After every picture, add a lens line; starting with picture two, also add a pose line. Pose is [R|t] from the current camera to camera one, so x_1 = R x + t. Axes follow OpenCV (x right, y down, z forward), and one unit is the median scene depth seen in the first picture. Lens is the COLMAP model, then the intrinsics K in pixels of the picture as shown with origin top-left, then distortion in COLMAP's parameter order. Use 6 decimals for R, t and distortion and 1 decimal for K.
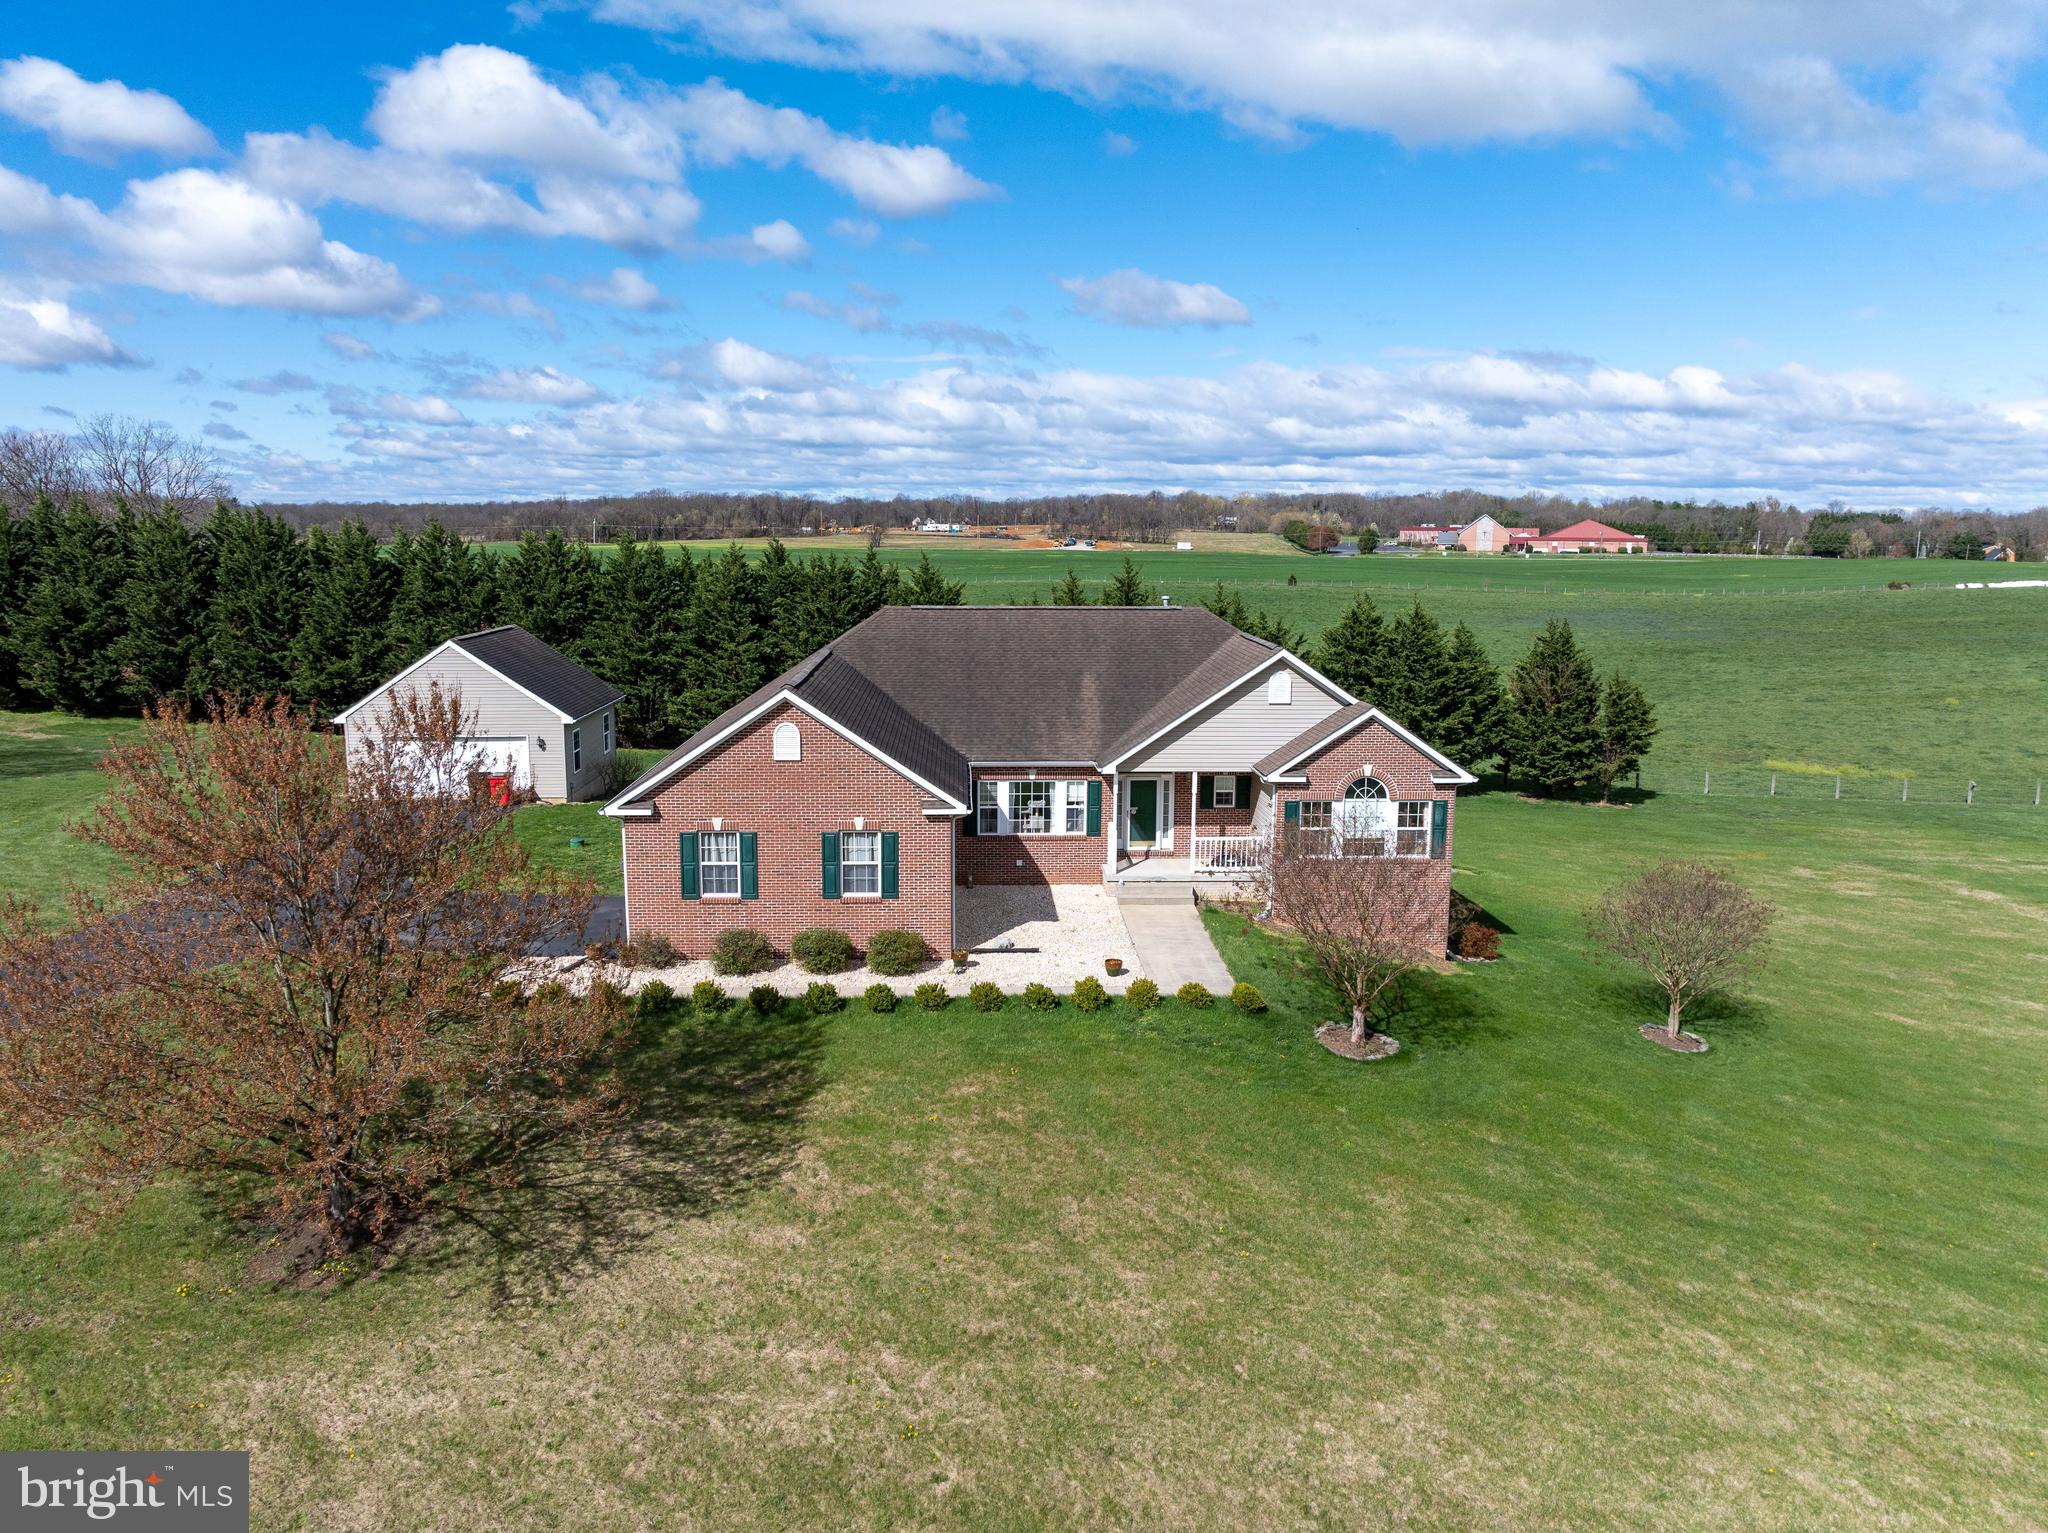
lens RADIAL K [[1450.5, 0, 1022.0], [0, 1450.5, 758.5], [0, 0, 1]] dist [-0.054674, 0.026551]
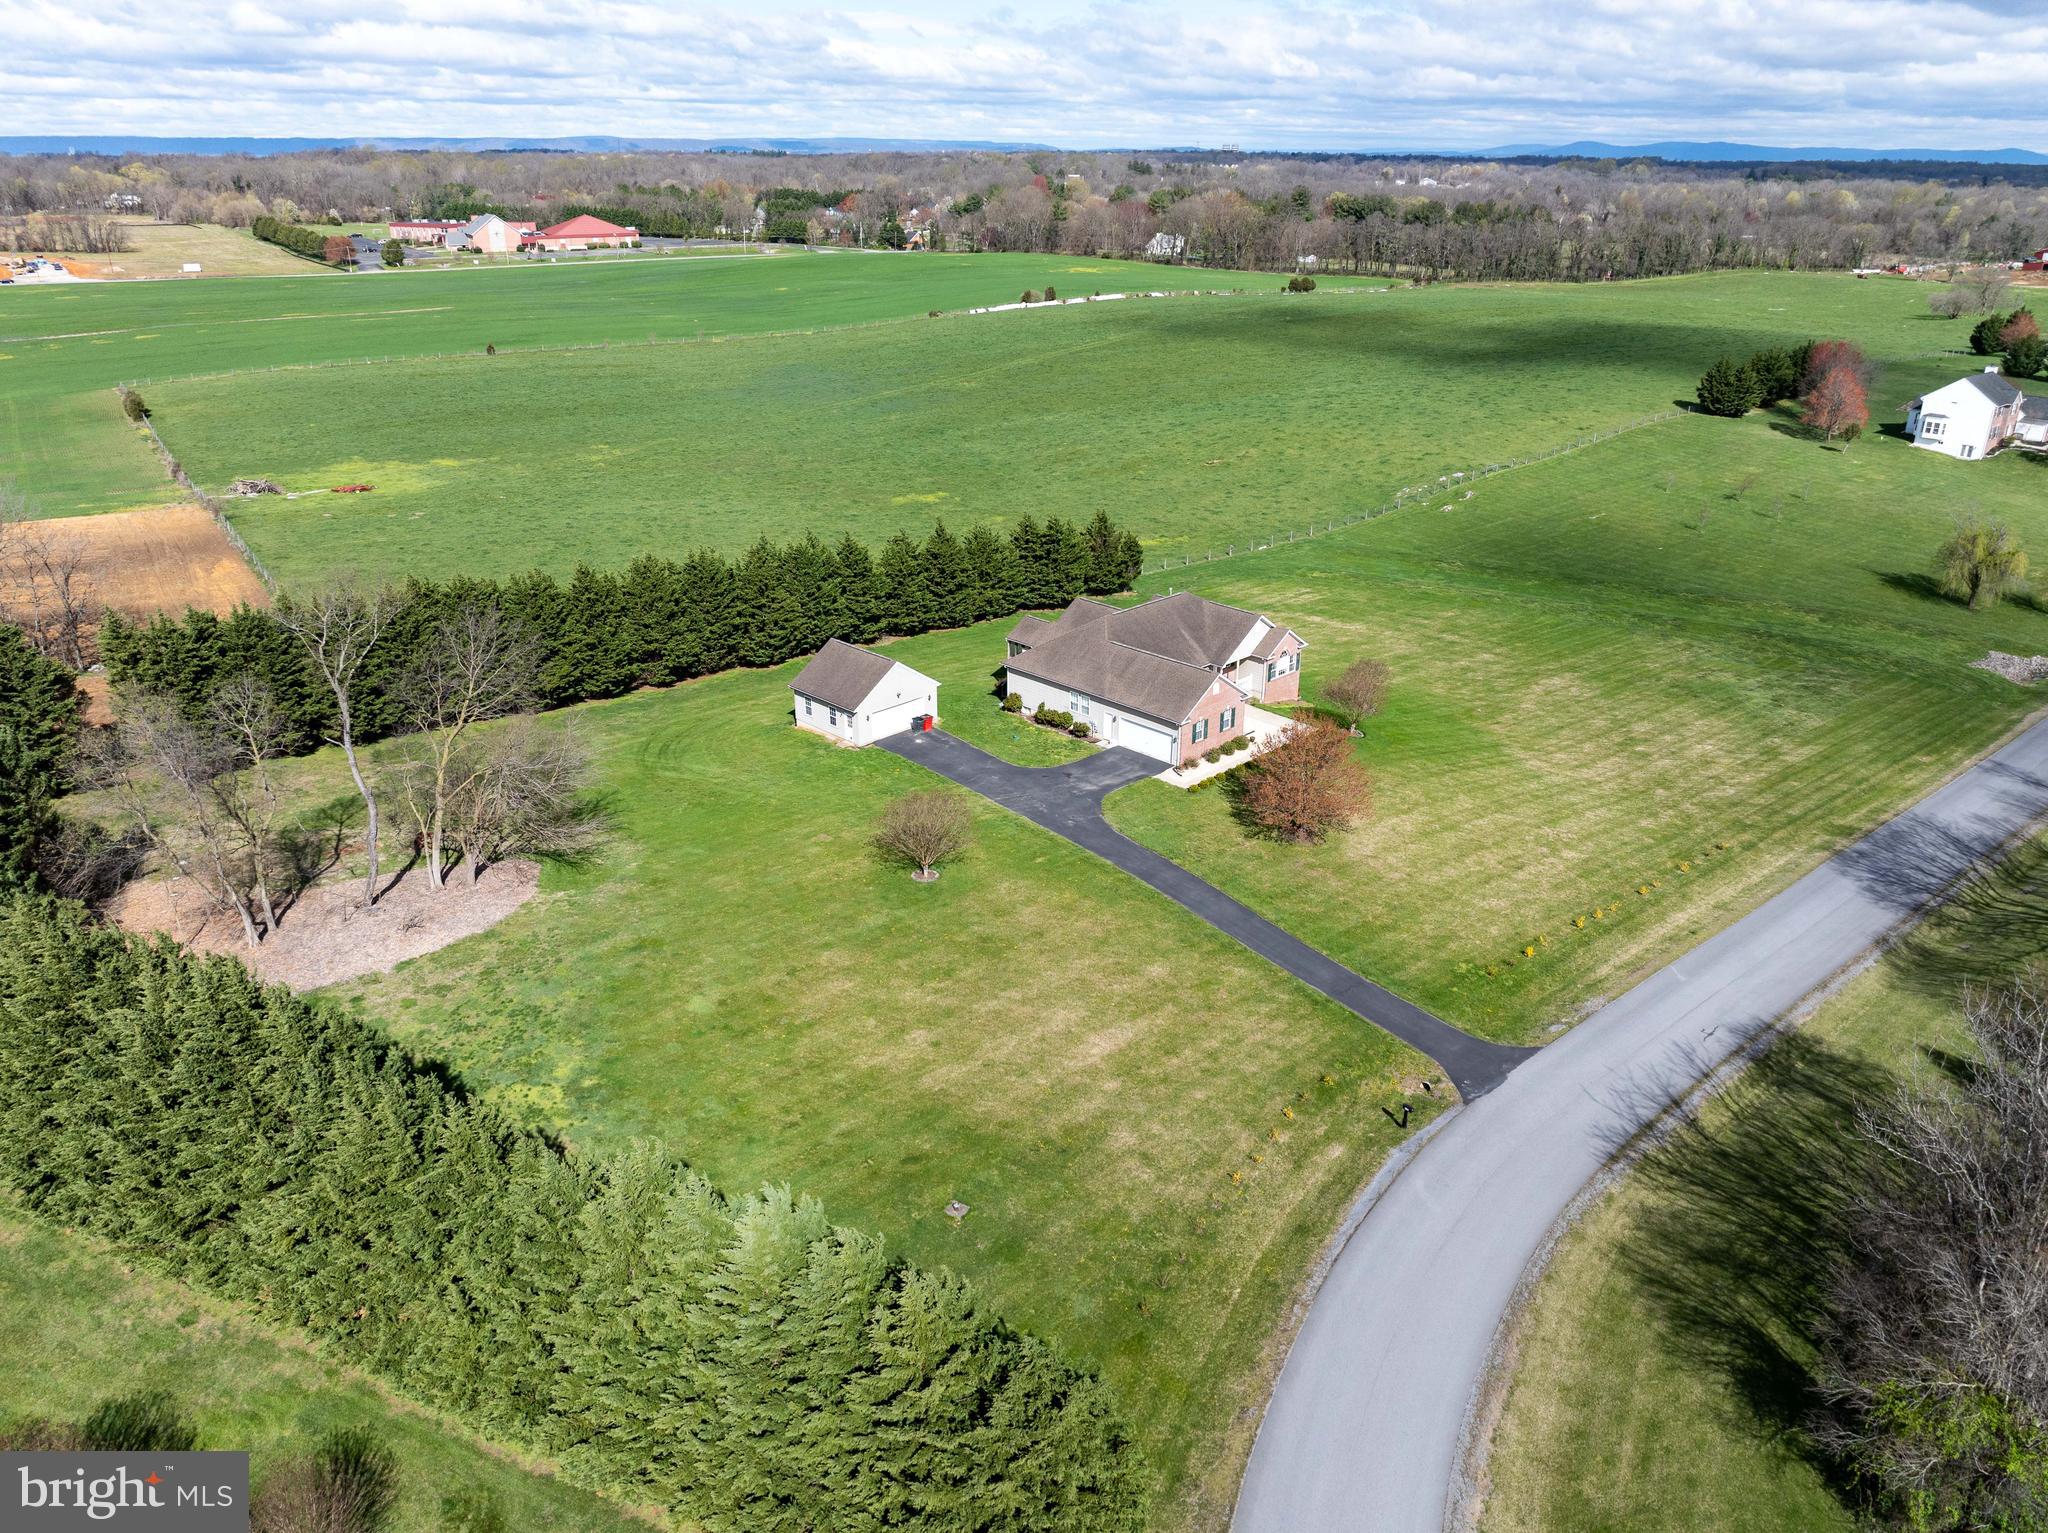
lens RADIAL K [[1450.5, 0, 1022.0], [0, 1450.5, 758.5], [0, 0, 1]] dist [-0.054674, 0.026551]
pose [[0.738641, -0.266455, 0.619202, -2.079782], [0.108691, 0.953620, 0.280706, -0.672552], [-0.665279, -0.140039, 0.733344, -0.902640]]
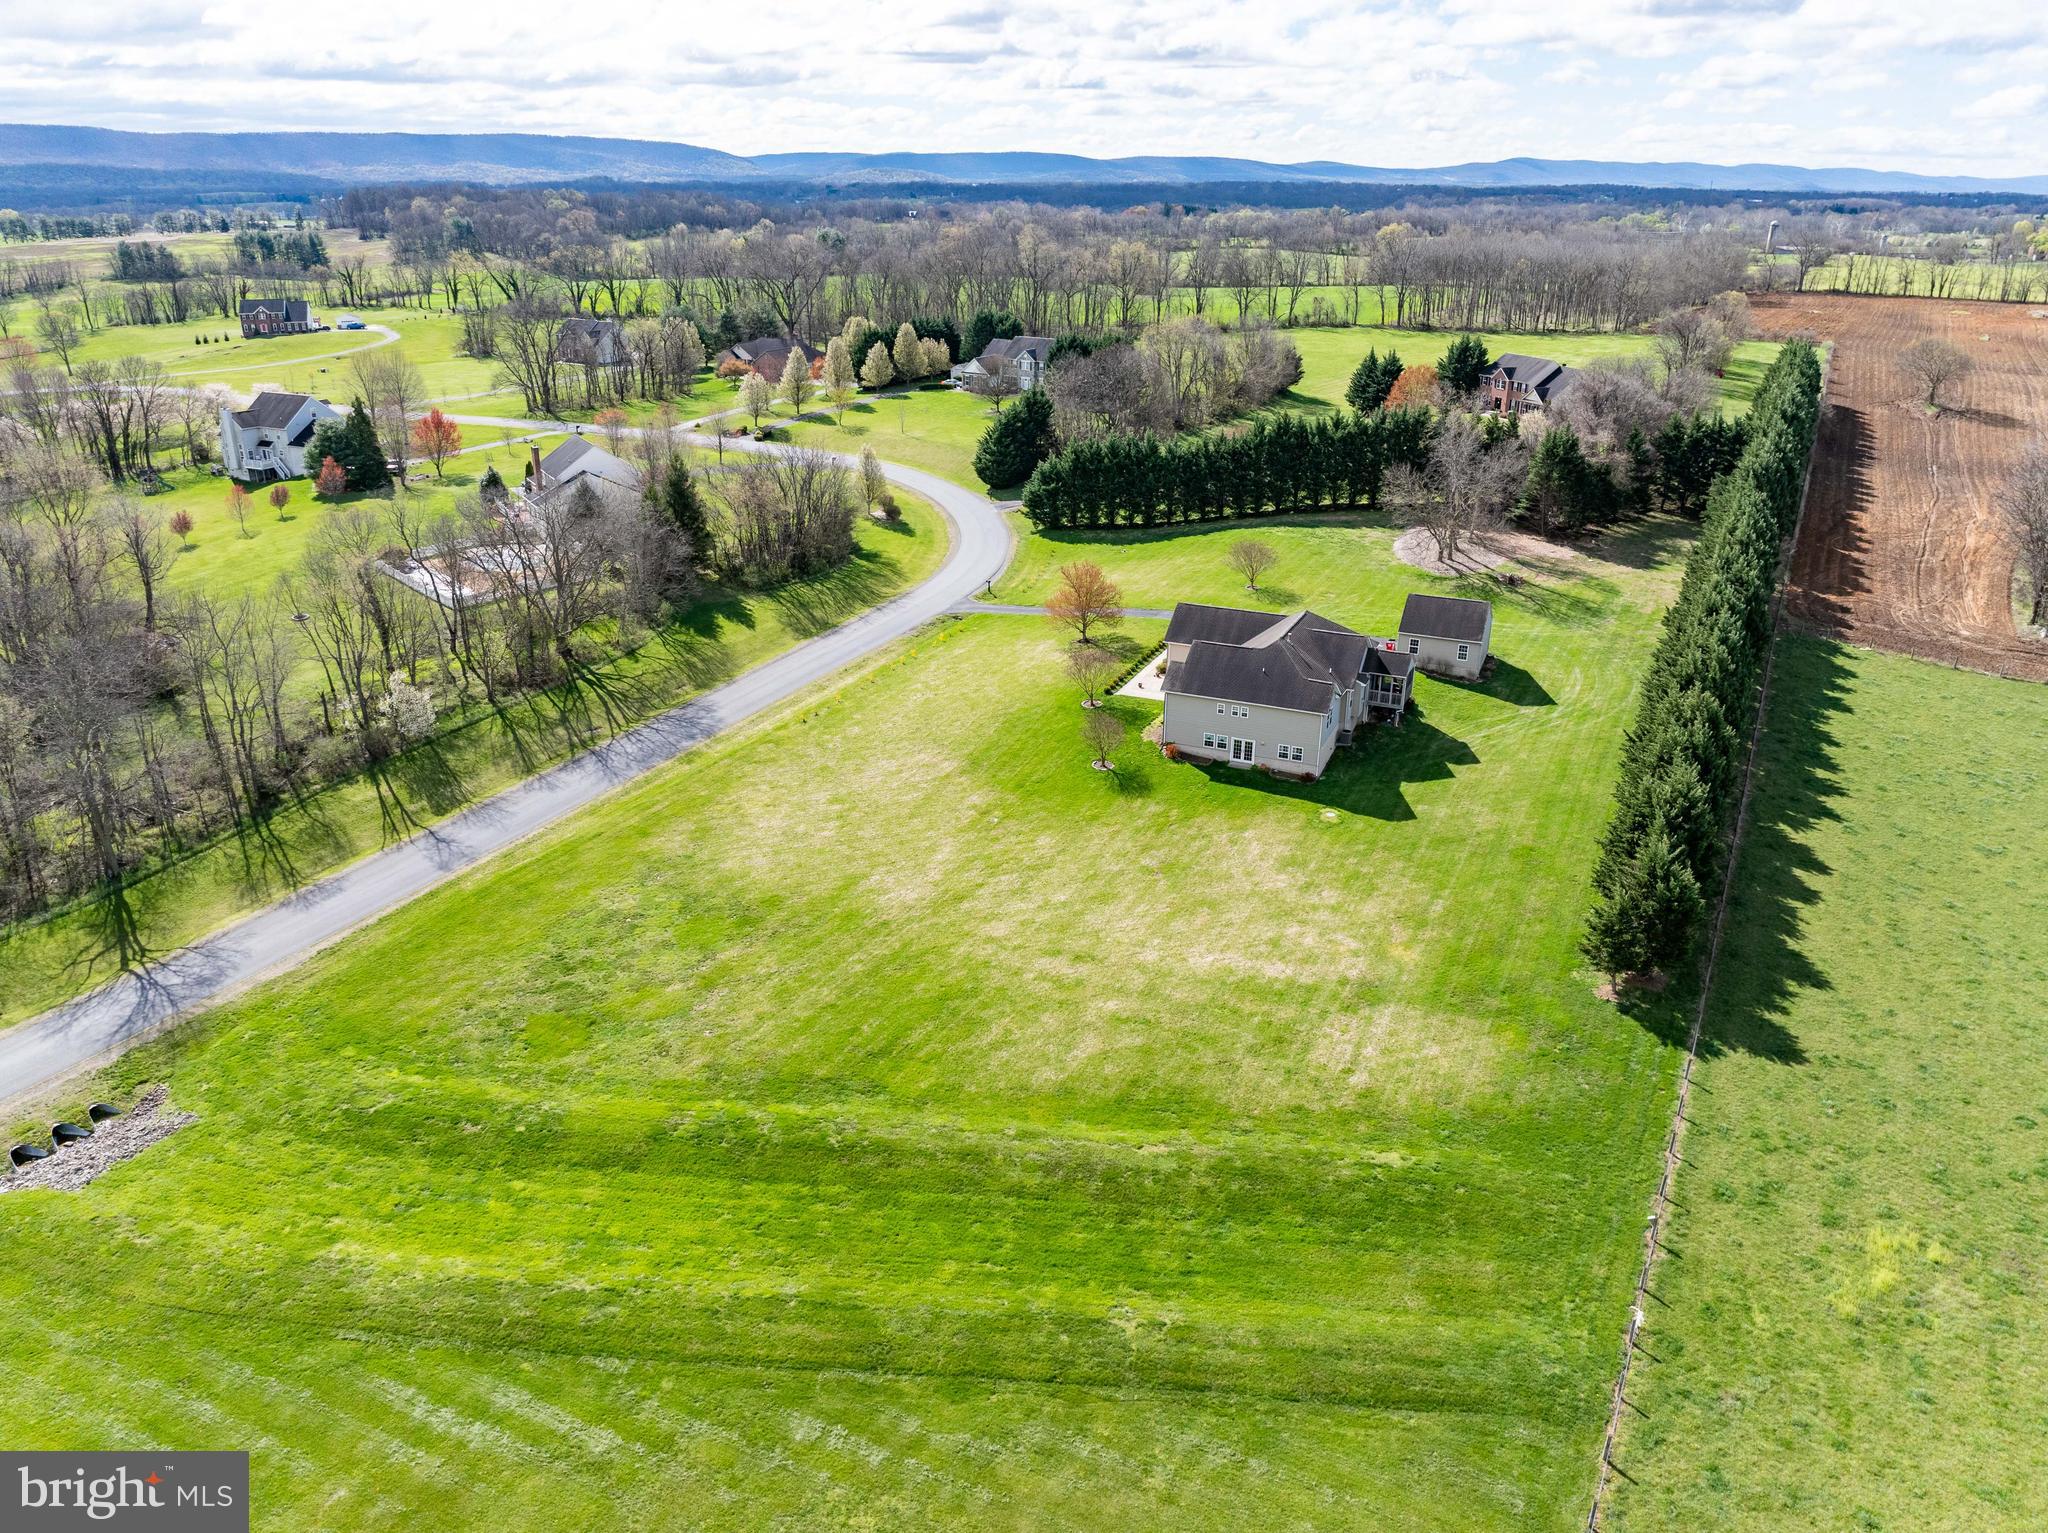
lens RADIAL K [[1450.5, 0, 1022.0], [0, 1450.5, 758.5], [0, 0, 1]] dist [-0.054674, 0.026551]
pose [[-0.447022, 0.328902, -0.831862, 3.069480], [-0.147025, 0.890289, 0.431010, -1.153675], [0.882358, 0.314975, -0.349622, 1.821980]]
